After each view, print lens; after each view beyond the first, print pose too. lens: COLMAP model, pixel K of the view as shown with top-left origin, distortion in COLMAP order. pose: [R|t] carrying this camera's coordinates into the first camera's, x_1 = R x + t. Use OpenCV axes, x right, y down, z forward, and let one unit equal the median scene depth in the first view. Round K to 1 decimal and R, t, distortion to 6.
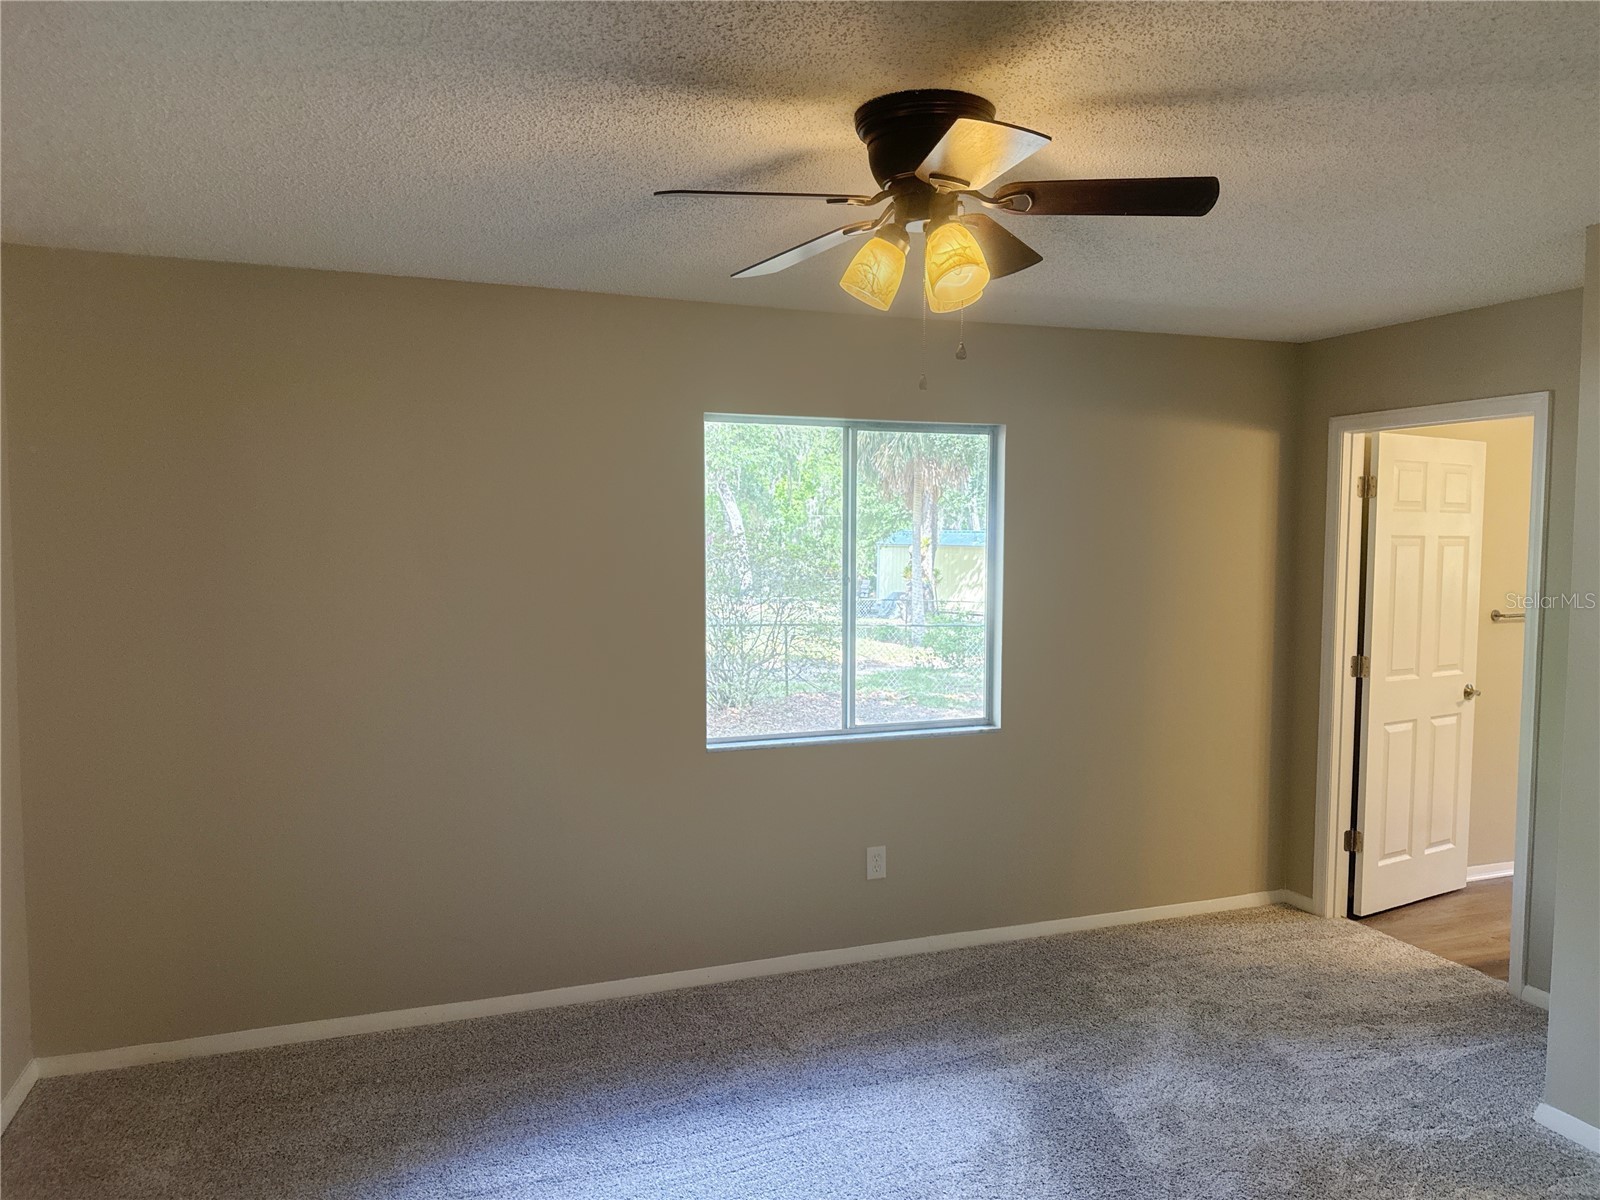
lens RADIAL K [[1116.4, 0, 805.1], [0, 1116.4, 603.8], [0, 0, 1]] dist [-0.003291, -0.004751]
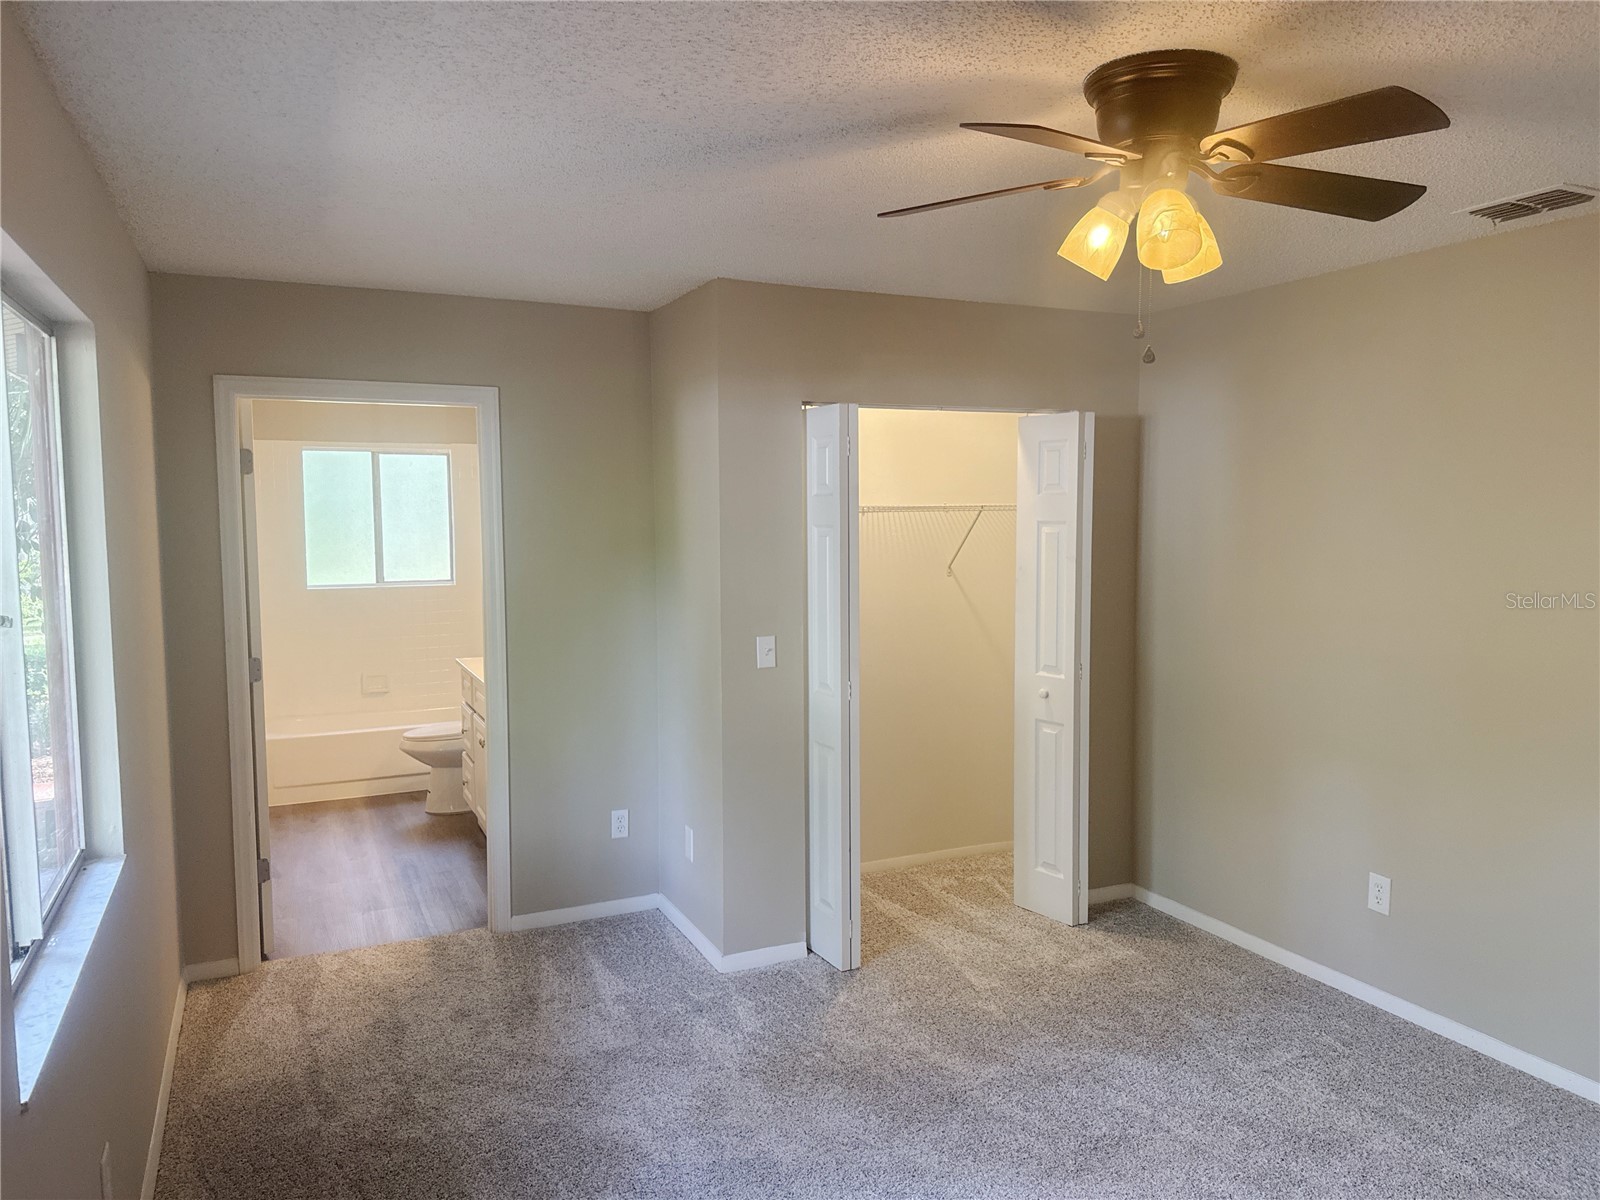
lens RADIAL K [[1116.4, 0, 801.9], [0, 1116.4, 600.9], [0, 0, 1]] dist [-0.003291, -0.004751]
pose [[-0.074341, -0.075437, 0.994376, -0.440590], [0.063212, 0.994773, 0.080193, -0.044847], [-0.995227, 0.068818, -0.069184, 0.716040]]
